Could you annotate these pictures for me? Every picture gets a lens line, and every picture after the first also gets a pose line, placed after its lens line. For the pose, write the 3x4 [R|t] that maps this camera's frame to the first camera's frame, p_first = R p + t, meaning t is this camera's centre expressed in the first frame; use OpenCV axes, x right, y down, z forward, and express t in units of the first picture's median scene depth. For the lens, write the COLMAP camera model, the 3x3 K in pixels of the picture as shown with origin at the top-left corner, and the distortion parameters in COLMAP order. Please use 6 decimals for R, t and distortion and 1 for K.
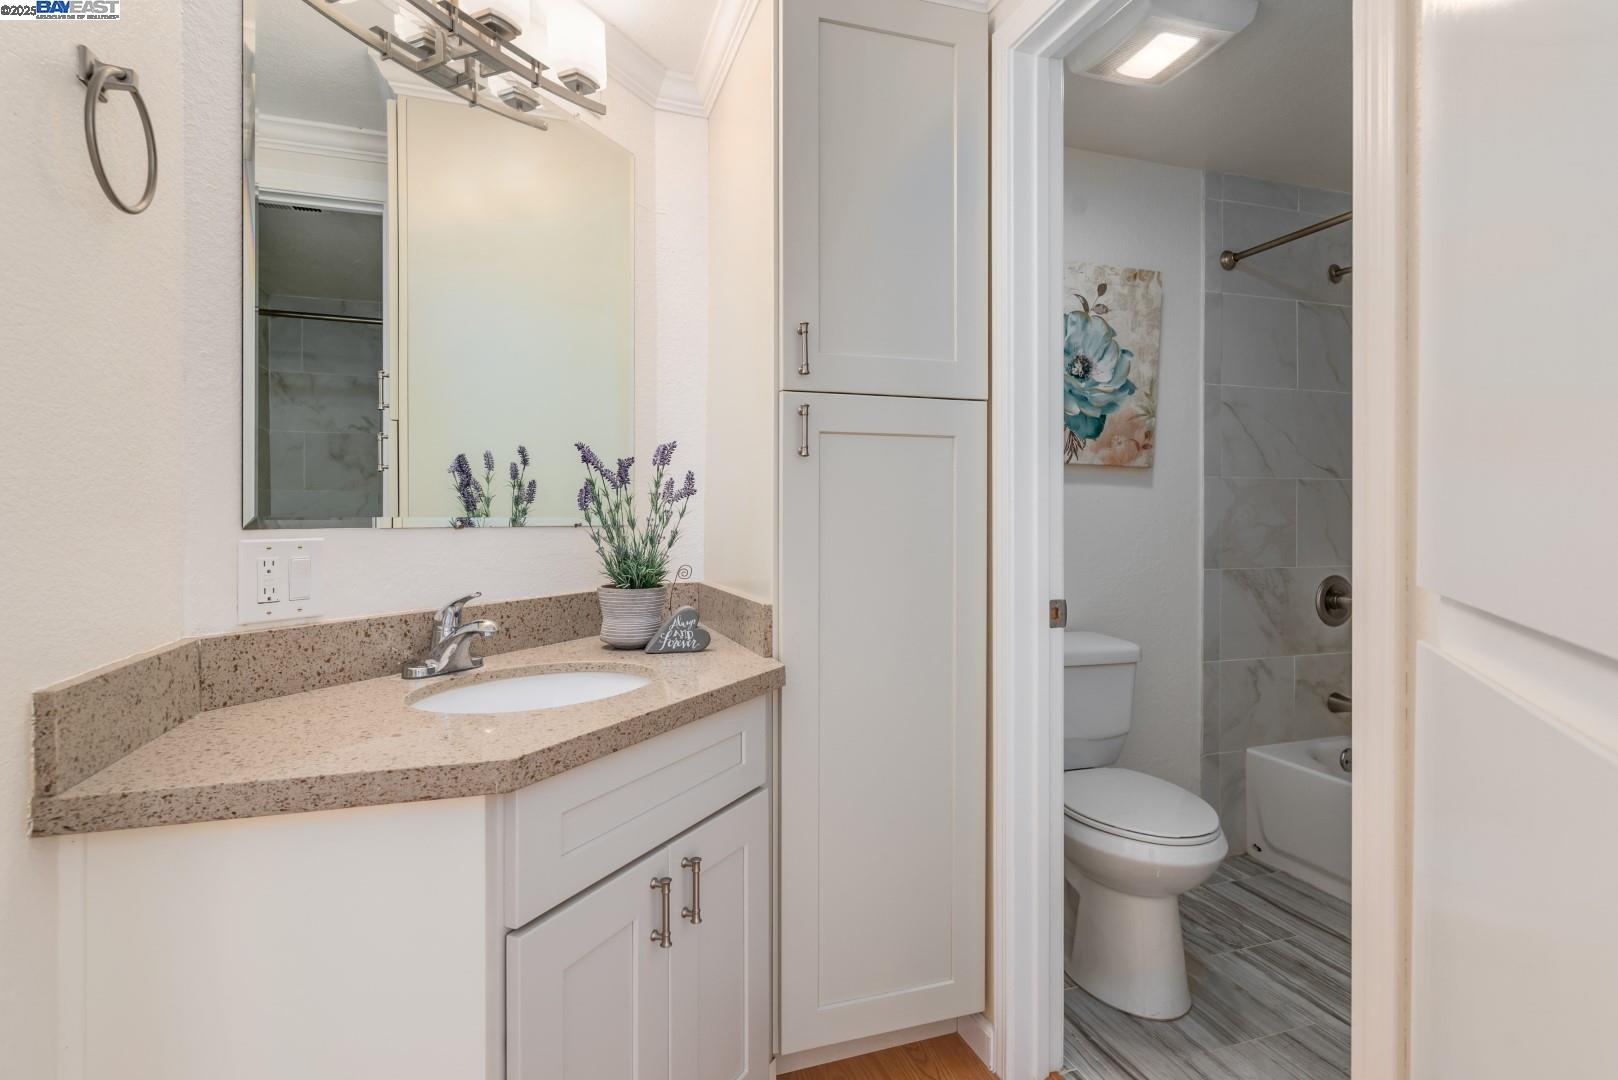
lens RADIAL K [[830.4, 0, 812.2], [0, 830.4, 536.4], [0, 0, 1]] dist [-0.003293, -0.000811]
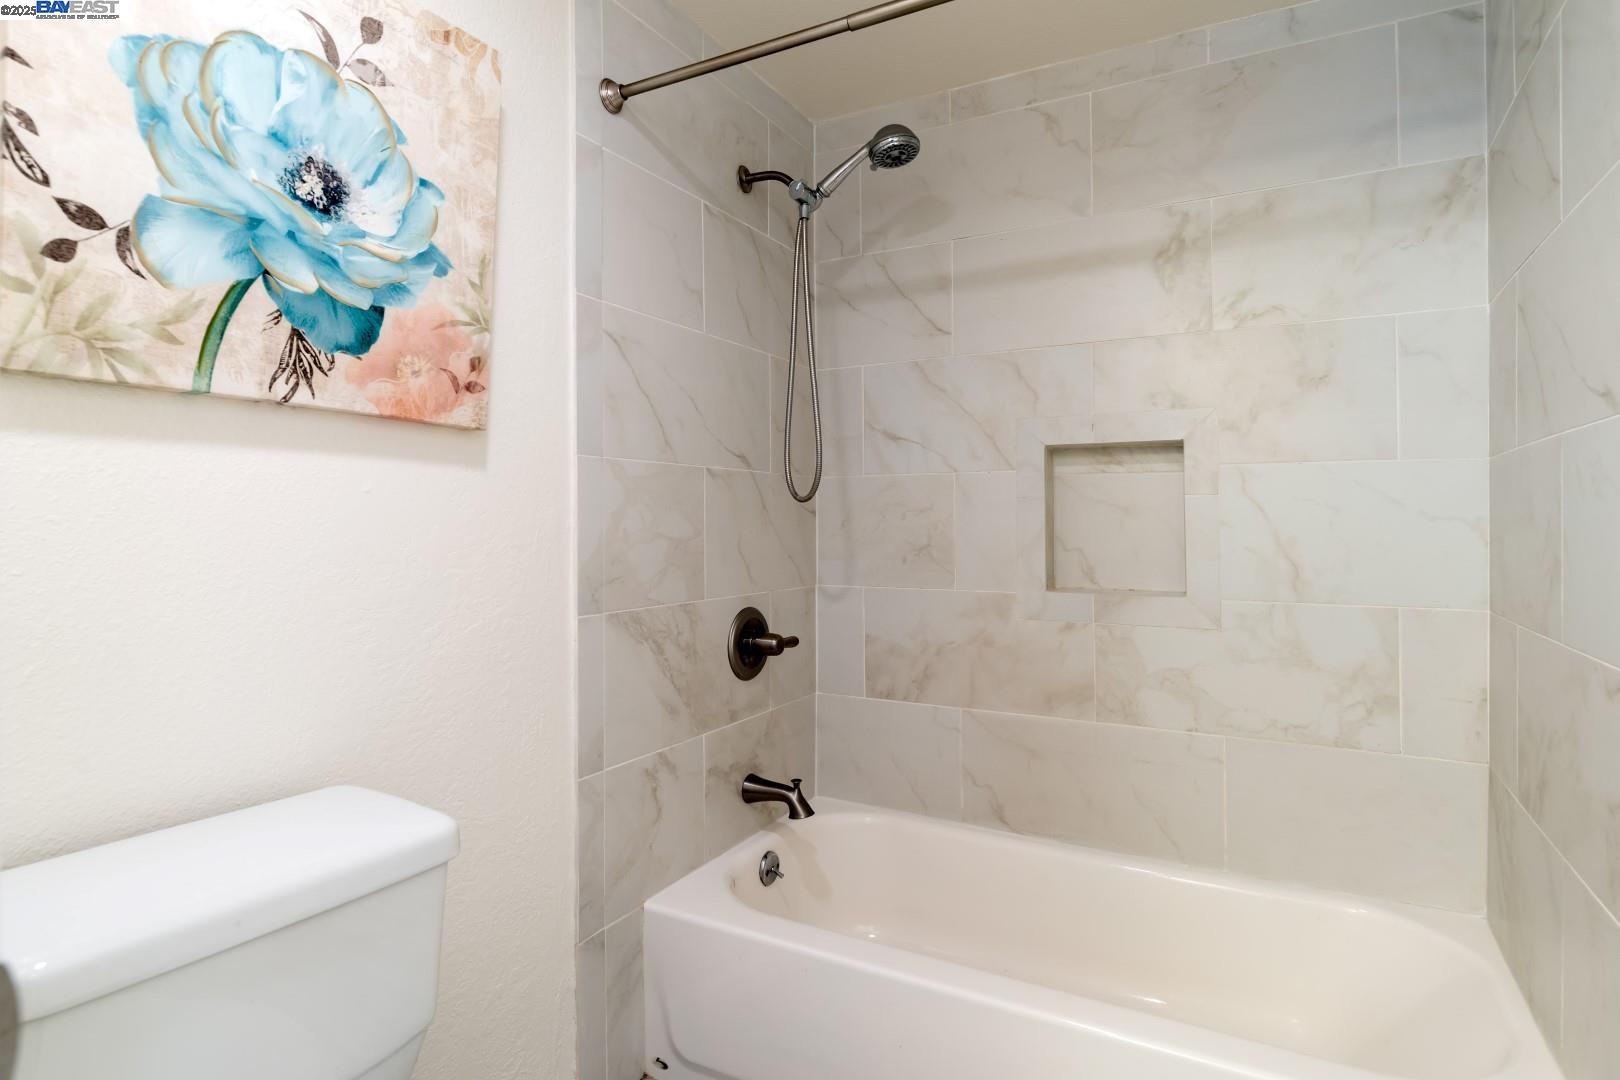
lens RADIAL K [[861.4, 0, 813.3], [0, 861.4, 533.6], [0, 0, 1]] dist [0.002449, 0.000310]
pose [[0.742544, -0.006499, 0.669766, 0.205470], [0.005765, 0.999978, 0.003311, -0.019715], [-0.669773, 0.001403, 0.742565, 0.474249]]
